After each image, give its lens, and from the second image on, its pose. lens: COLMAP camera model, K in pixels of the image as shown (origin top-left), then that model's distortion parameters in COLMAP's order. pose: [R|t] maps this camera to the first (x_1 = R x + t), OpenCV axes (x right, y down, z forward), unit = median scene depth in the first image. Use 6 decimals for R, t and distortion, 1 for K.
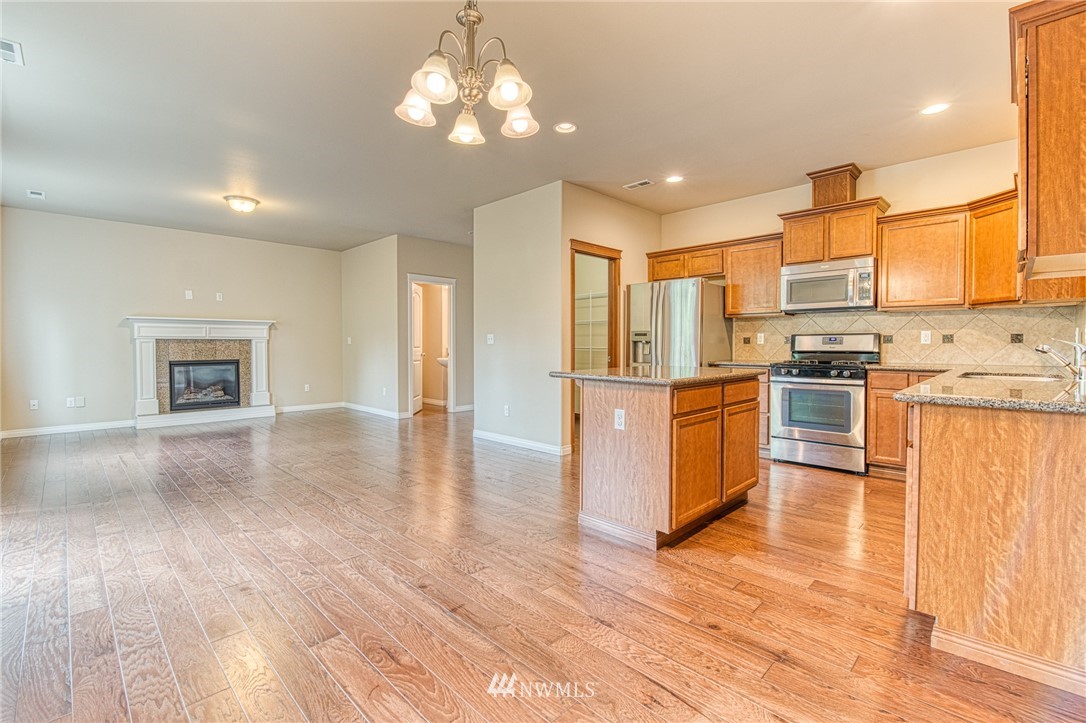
lens RADIAL K [[478.3, 0, 543.7], [0, 478.3, 354.5], [0, 0, 1]] dist [-0.000730, -0.006533]
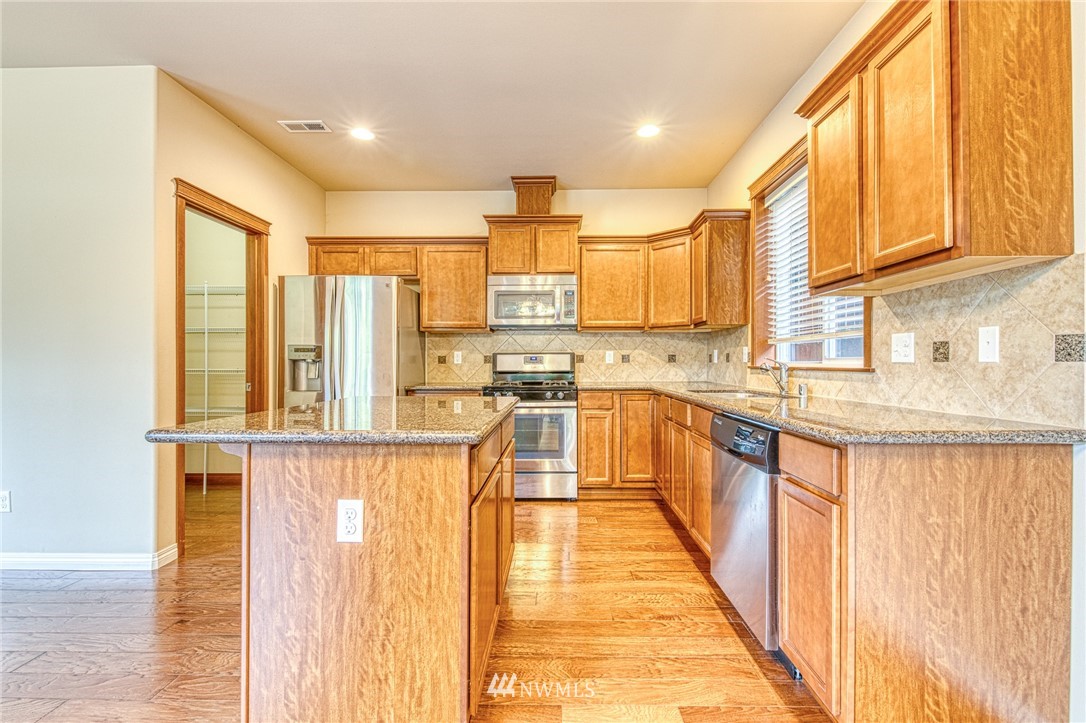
lens RADIAL K [[468.4, 0, 558.5], [0, 468.4, 363.1], [0, 0, 1]] dist [0.003590, -0.001930]
pose [[0.710579, 0.000174, 0.703617, -0.015554], [0.017111, 0.999700, -0.017528, -0.006953], [-0.703409, 0.024494, 0.710363, 0.356162]]
